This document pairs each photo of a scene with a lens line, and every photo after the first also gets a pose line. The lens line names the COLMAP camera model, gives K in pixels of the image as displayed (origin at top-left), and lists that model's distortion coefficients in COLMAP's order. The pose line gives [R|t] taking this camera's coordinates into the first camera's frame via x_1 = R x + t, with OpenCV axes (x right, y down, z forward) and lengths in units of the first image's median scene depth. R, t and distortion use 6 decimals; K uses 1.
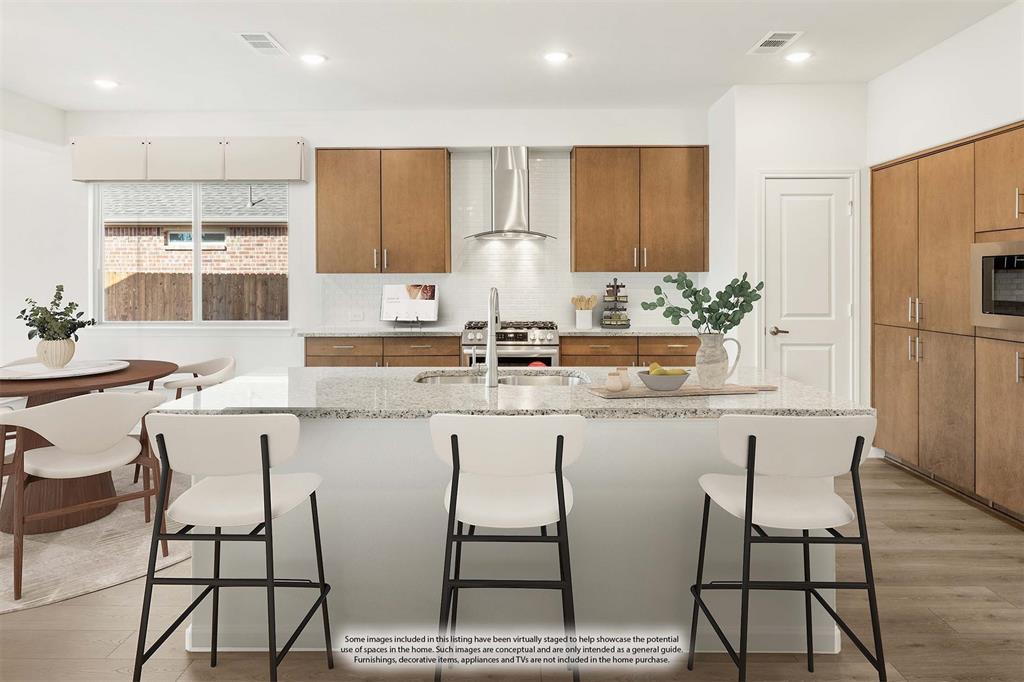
lens RADIAL K [[615.3, 0, 544.2], [0, 615.3, 275.4], [0, 0, 1]] dist [-0.005793, -0.000409]
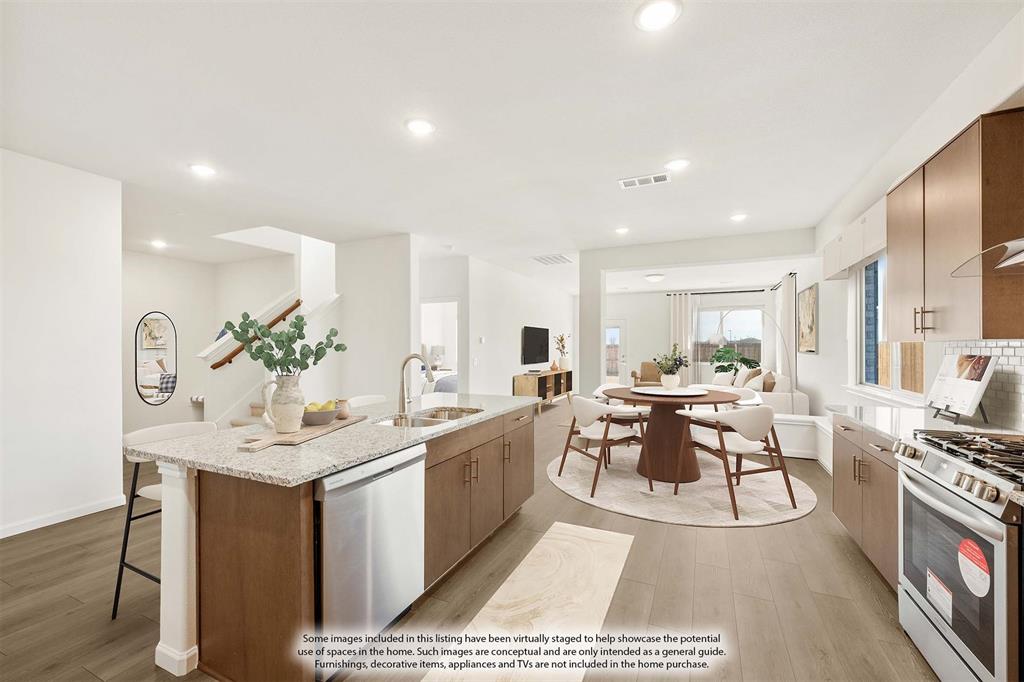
lens RADIAL K [[412.1, 0, 511.6], [0, 412.1, 348.3], [0, 0, 1]] dist [0.002184, 0.000029]
pose [[-0.420259, 0.000700, -0.907404, 0.349507], [0.002751, 0.999996, -0.000502, 0.008560], [0.907400, -0.002707, -0.420259, 0.773490]]
